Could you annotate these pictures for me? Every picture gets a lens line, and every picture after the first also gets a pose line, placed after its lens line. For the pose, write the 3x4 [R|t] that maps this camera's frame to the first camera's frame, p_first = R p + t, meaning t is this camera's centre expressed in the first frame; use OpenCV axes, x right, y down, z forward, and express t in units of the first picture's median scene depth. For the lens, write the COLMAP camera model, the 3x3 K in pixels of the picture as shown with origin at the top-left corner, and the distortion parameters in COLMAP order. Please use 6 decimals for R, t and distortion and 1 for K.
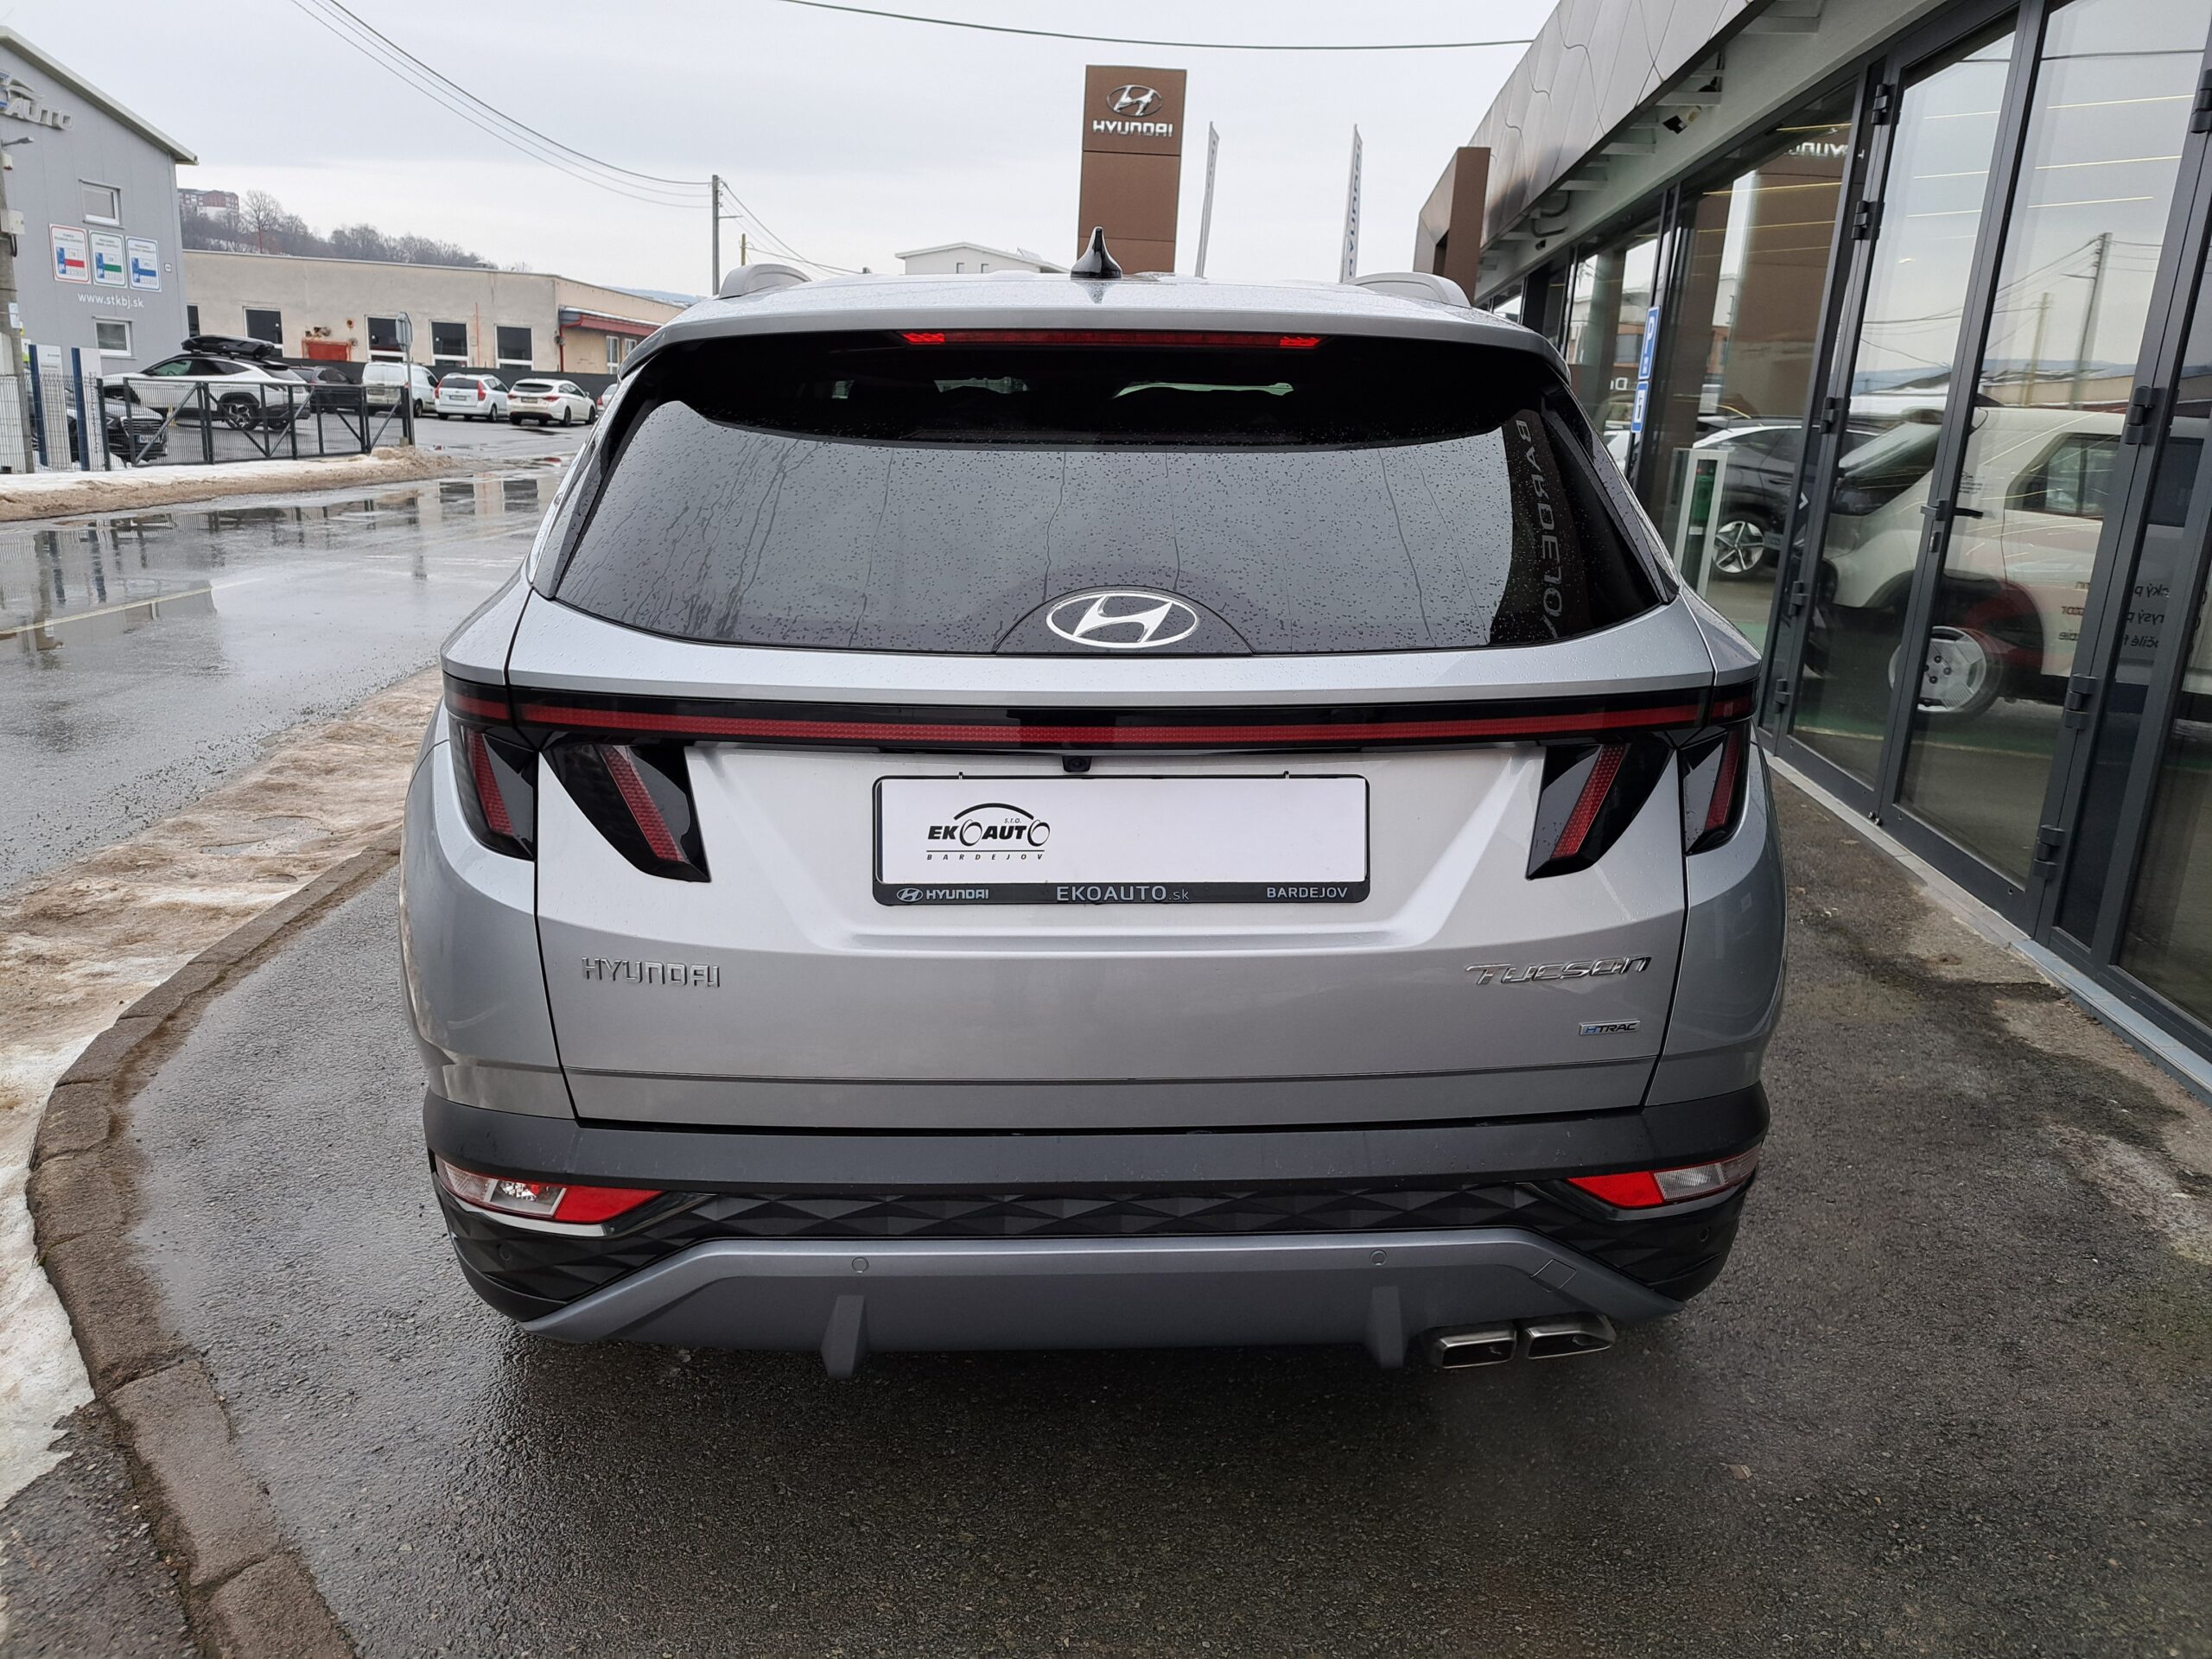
lens RADIAL K [[1591.6, 0, 1095.0], [0, 1591.6, 809.9], [0, 0, 1]] dist [0.070511, -0.063996]
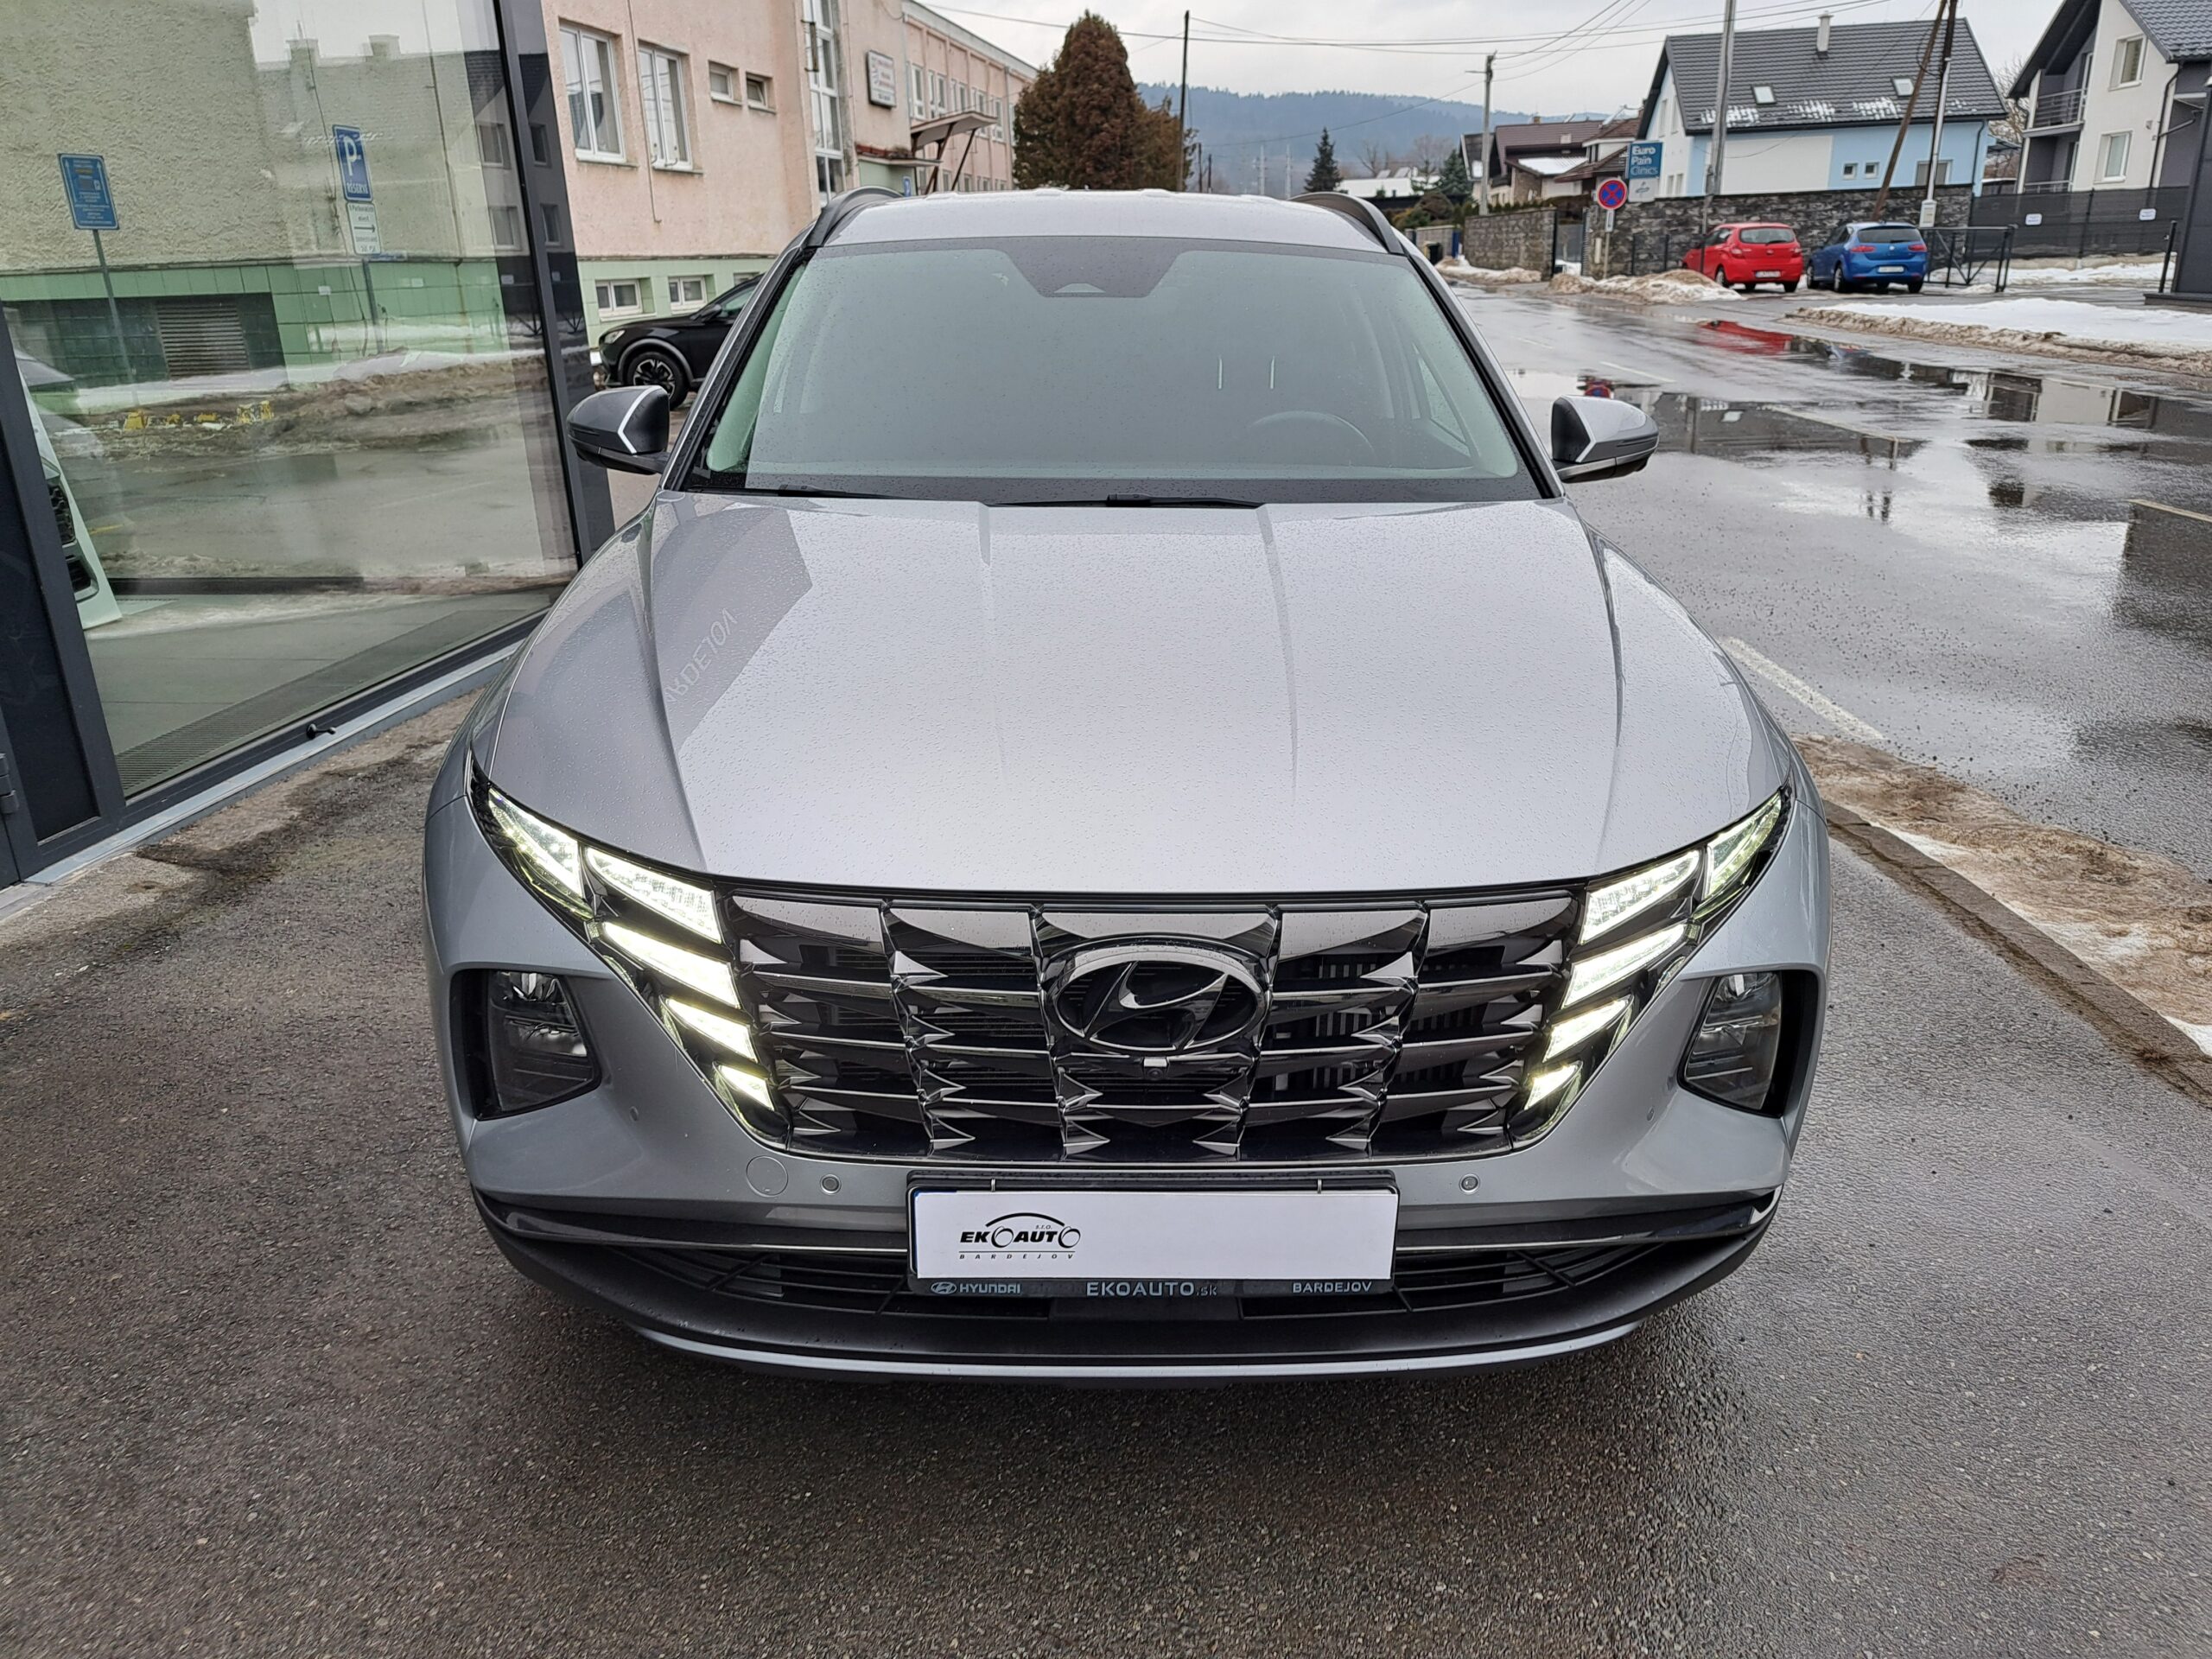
lens RADIAL K [[1591.6, 0, 1095.0], [0, 1591.6, 809.9], [0, 0, 1]] dist [0.070511, -0.063996]
pose [[-0.999644, -0.025802, 0.006774, -0.044037], [-0.017707, 0.831691, 0.554957, -0.967440], [-0.019953, 0.554640, -0.831851, 3.586926]]
